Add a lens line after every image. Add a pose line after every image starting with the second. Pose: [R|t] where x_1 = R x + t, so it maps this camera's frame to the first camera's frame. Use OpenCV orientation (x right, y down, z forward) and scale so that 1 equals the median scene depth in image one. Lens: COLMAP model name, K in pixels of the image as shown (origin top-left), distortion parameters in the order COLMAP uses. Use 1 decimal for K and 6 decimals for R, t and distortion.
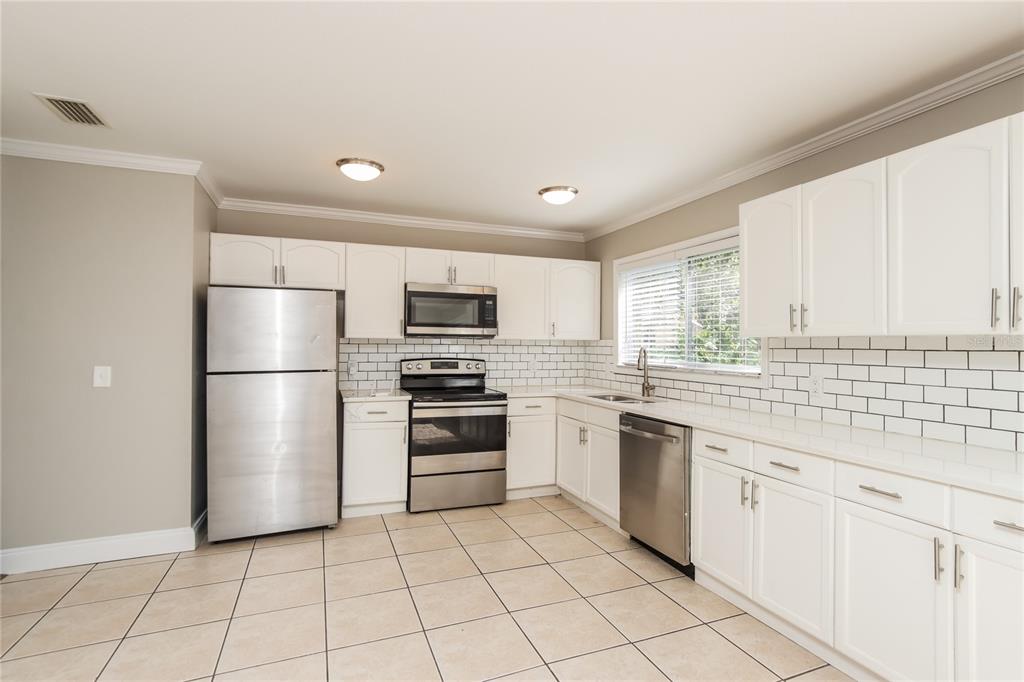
lens RADIAL K [[484.4, 0, 512.0], [0, 484.4, 341.0], [0, 0, 1]] dist [-0.001238, -0.000120]
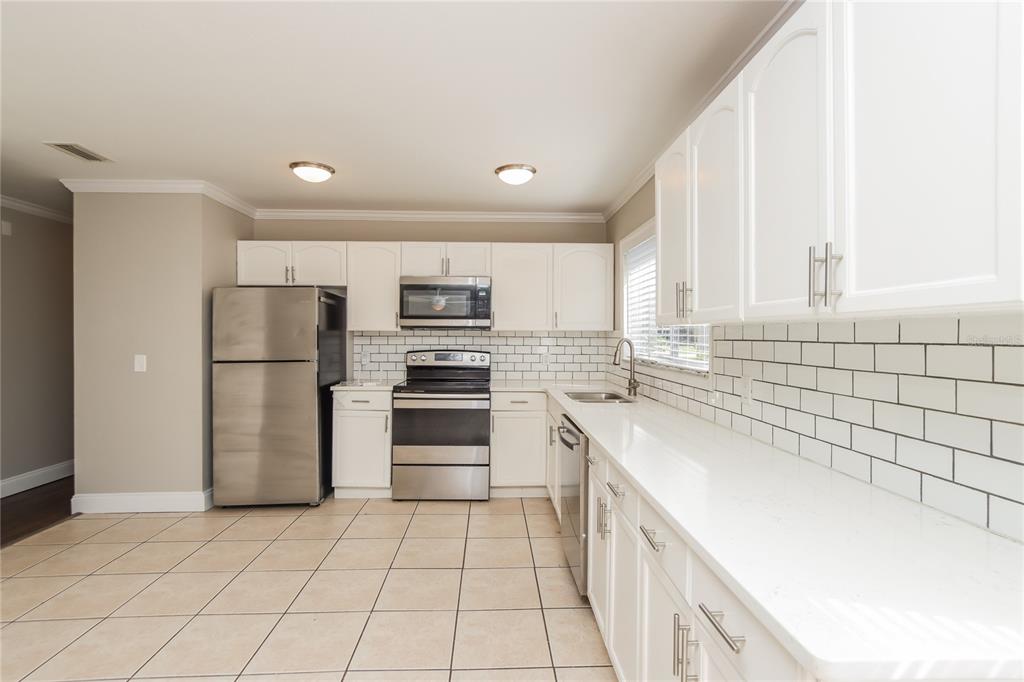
lens RADIAL K [[482.3, 0, 511.9], [0, 482.3, 338.7], [0, 0, 1]] dist [0.000429, 0.000114]
pose [[0.944374, -0.001958, -0.328868, 0.340643], [0.005951, 0.999920, 0.011136, 0.001773], [0.328820, -0.012474, 0.944310, 0.108821]]
